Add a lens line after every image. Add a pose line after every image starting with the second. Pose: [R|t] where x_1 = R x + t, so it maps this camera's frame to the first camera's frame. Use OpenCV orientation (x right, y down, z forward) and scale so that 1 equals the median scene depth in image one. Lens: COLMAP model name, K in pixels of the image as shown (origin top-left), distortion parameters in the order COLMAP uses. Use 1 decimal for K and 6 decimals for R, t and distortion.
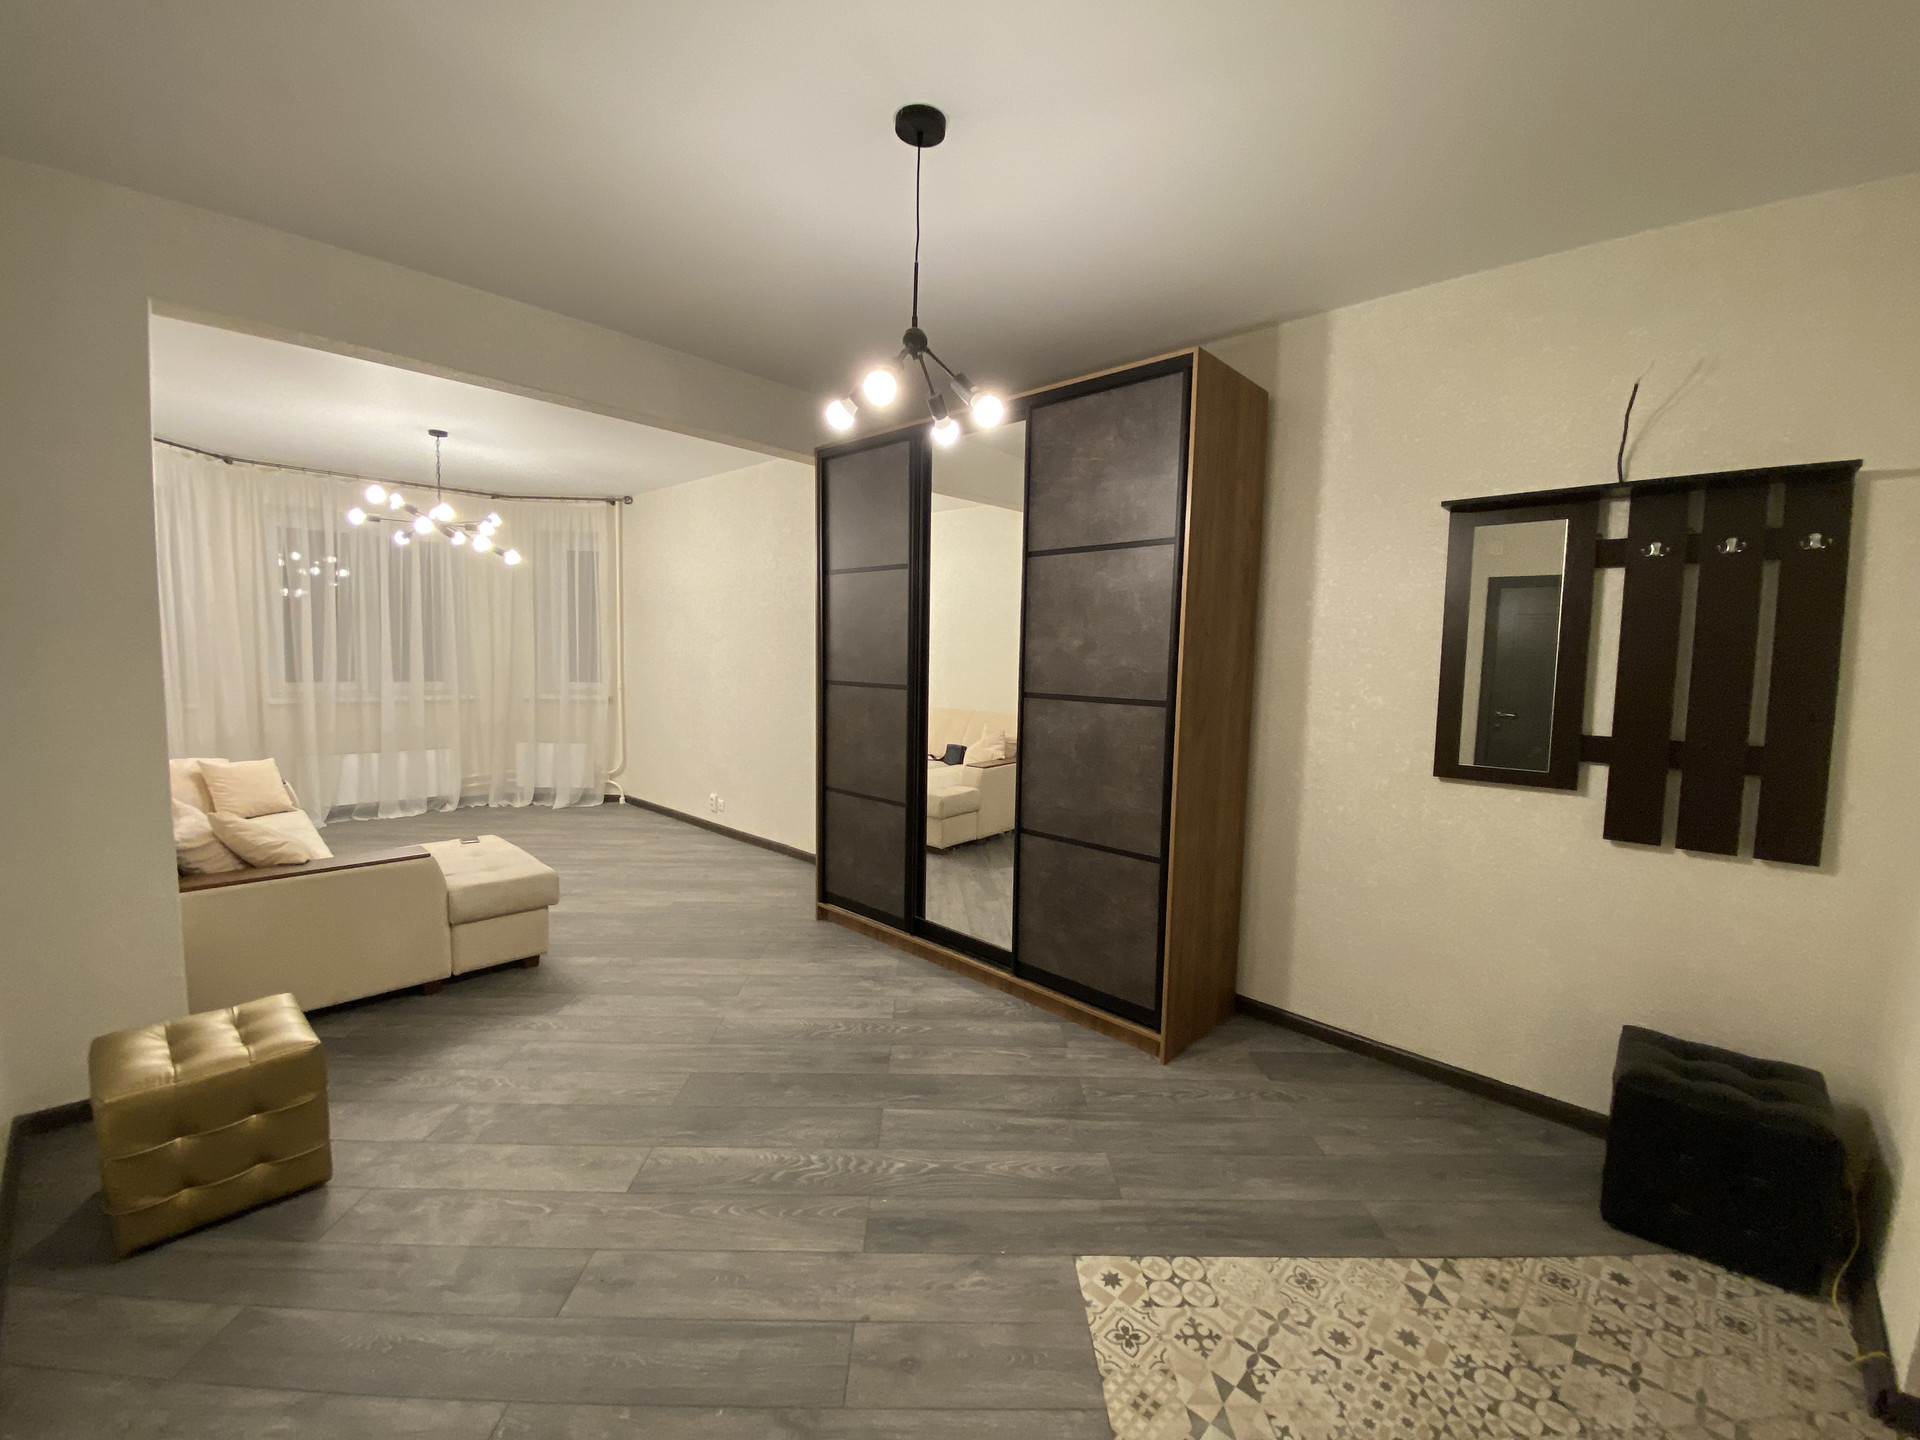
lens RADIAL K [[798.1, 0, 953.5], [0, 798.1, 721.3], [0, 0, 1]] dist [0.031369, -0.025698]
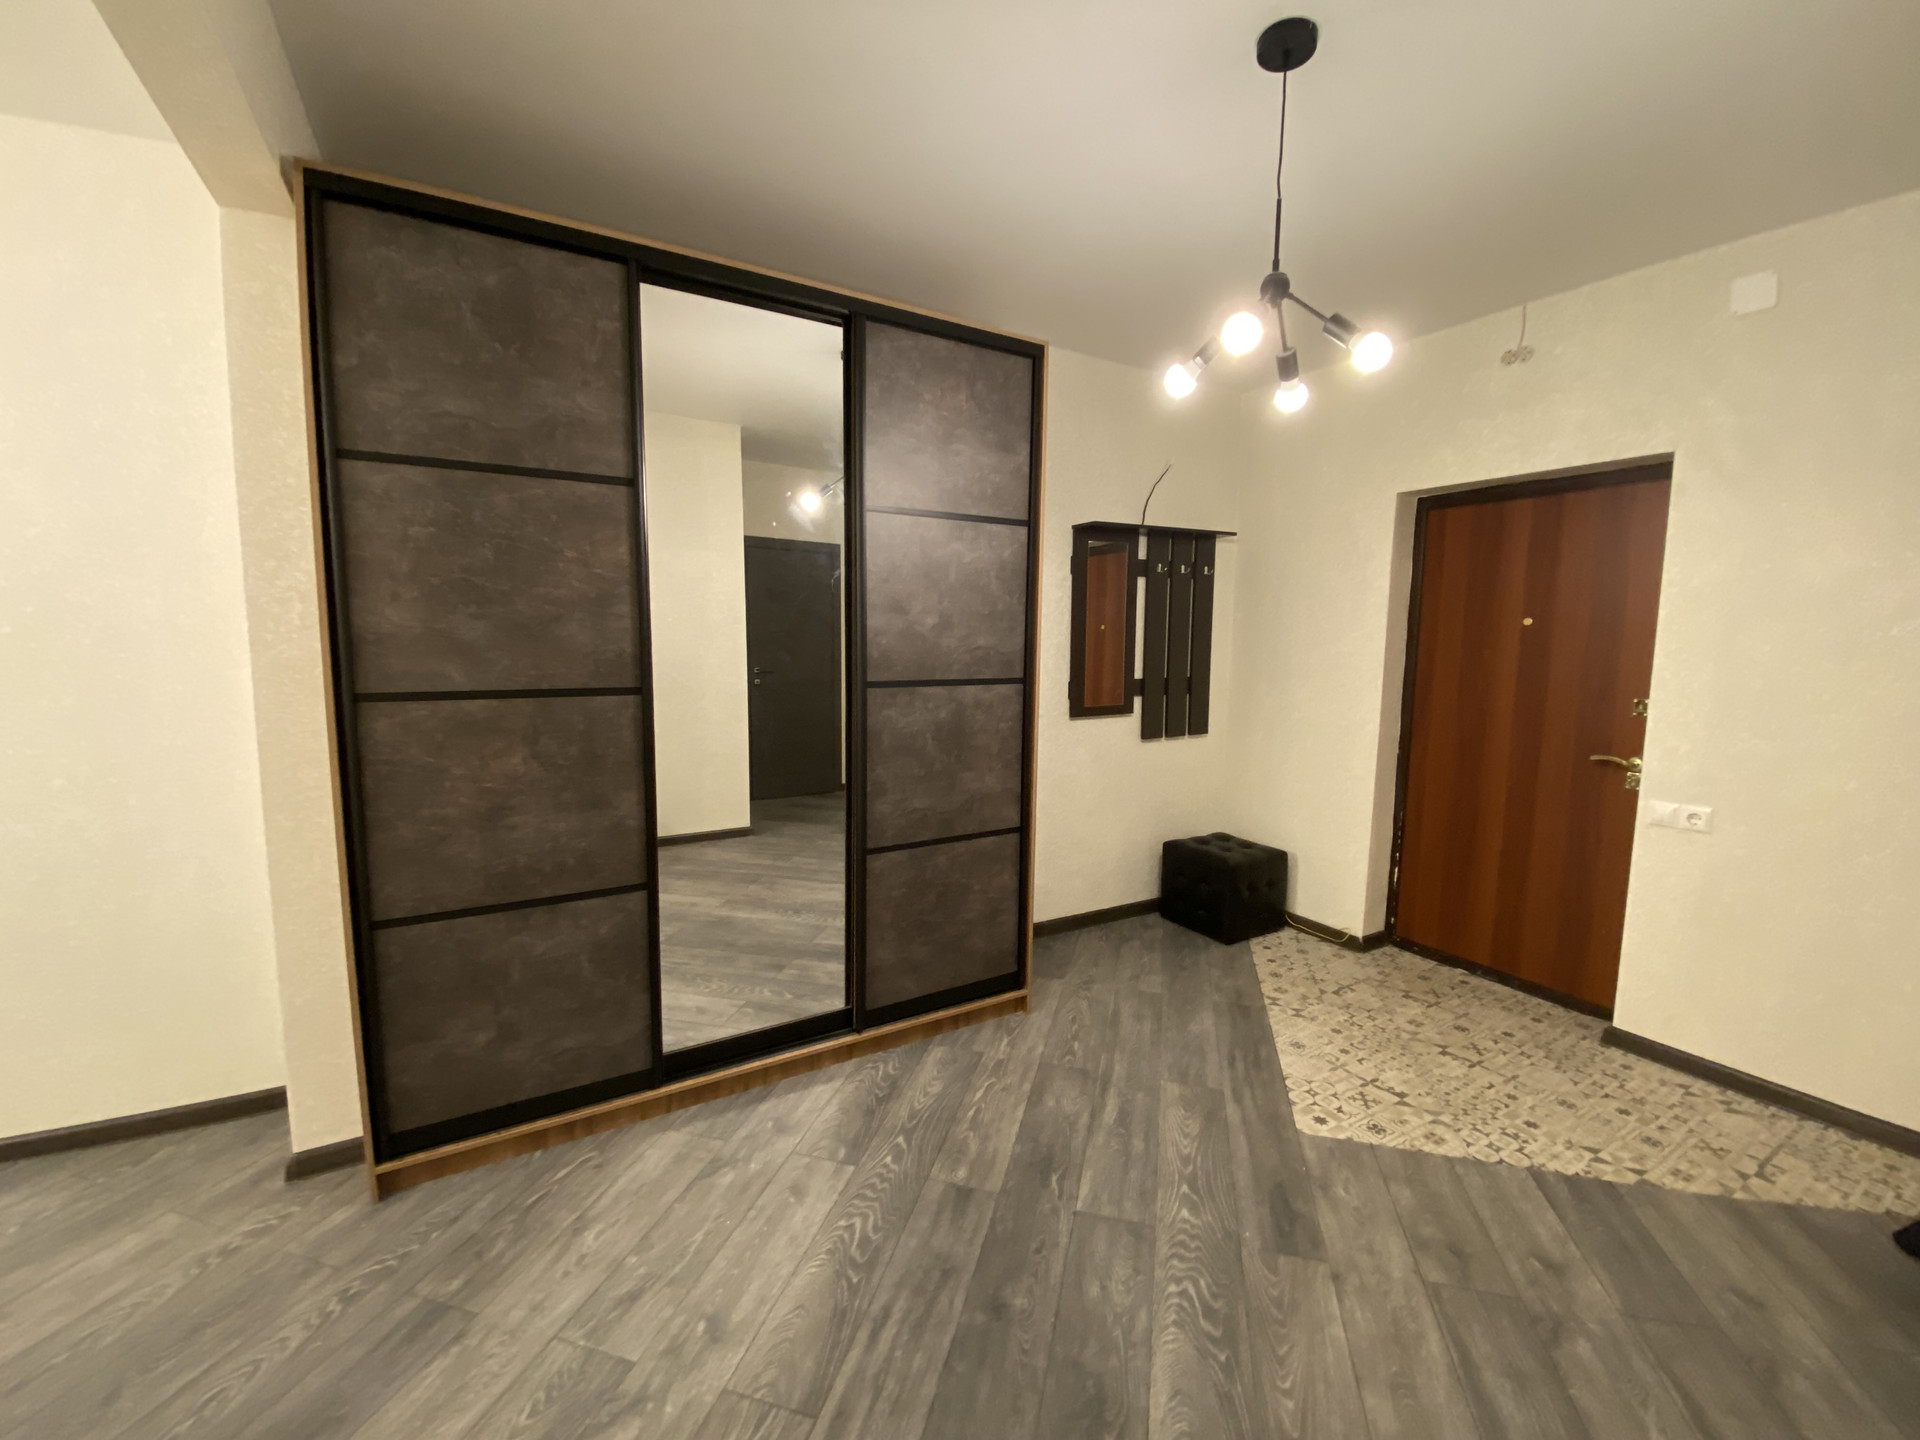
lens RADIAL K [[798.1, 0, 953.5], [0, 798.1, 721.3], [0, 0, 1]] dist [0.031369, -0.025698]
pose [[0.259121, -0.123372, 0.957933, -0.900883], [0.078720, 0.991206, 0.106363, -0.103003], [-0.962632, 0.047847, 0.266554, 0.960068]]
